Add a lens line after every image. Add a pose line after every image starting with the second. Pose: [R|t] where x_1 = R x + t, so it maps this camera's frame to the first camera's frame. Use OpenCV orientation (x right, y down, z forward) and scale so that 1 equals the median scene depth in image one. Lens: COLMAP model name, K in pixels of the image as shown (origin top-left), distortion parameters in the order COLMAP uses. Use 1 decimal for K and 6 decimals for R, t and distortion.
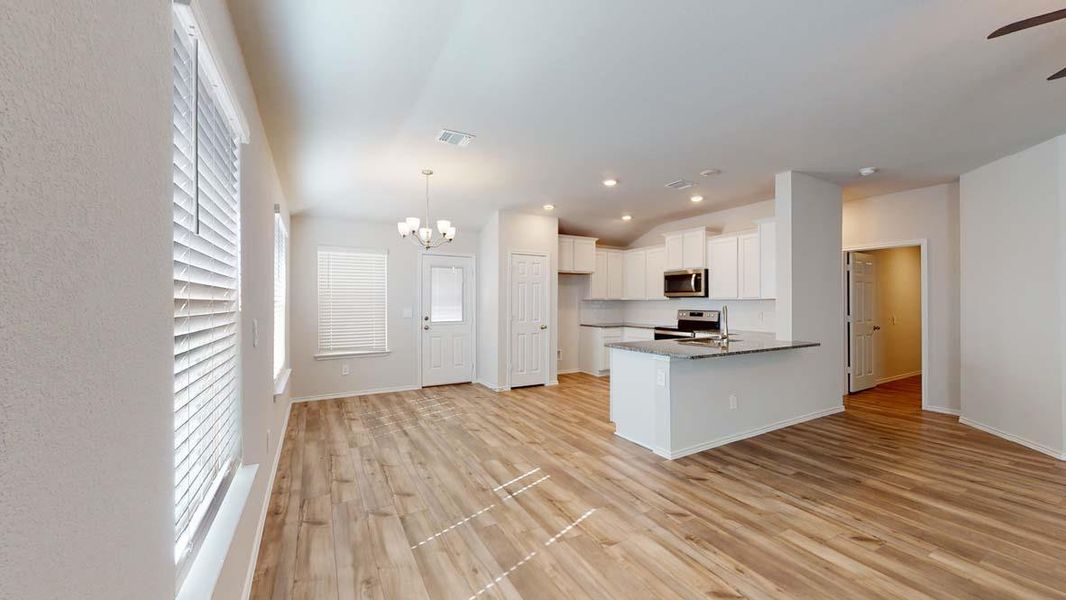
lens RADIAL K [[390.2, 0, 534.4], [0, 390.2, 301.5], [0, 0, 1]] dist [0.001866, -0.000140]
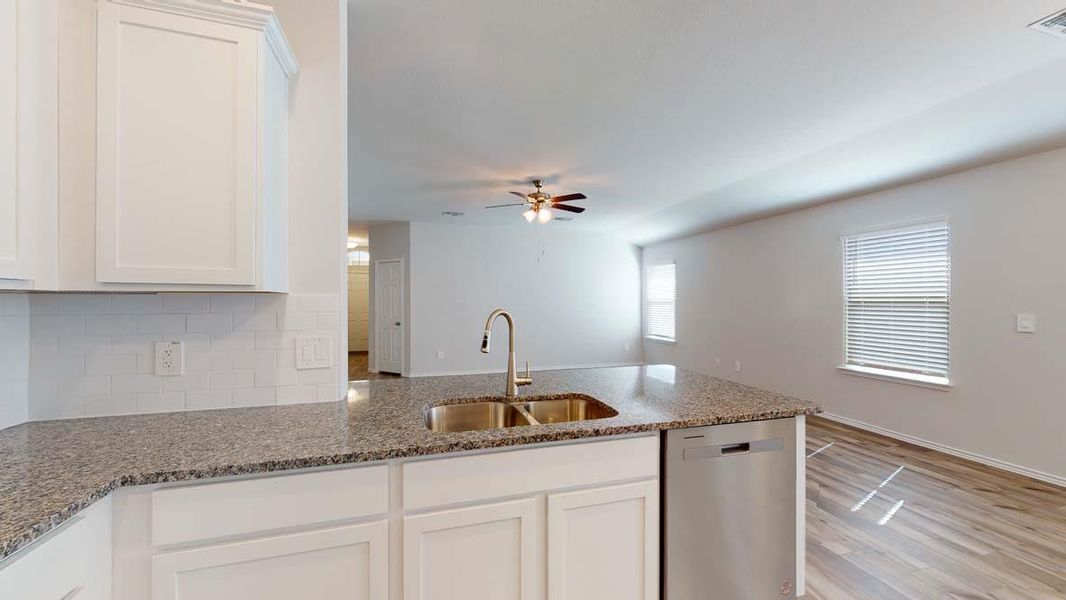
lens RADIAL K [[390.2, 0, 529.8], [0, 390.2, 300.1], [0, 0, 1]] dist [0.001866, -0.000140]
pose [[-0.971898, -0.000795, 0.235401, 0.262691], [-0.001980, 0.999987, -0.004799, 0.000154], [-0.235394, -0.005131, -0.971886, 1.012057]]
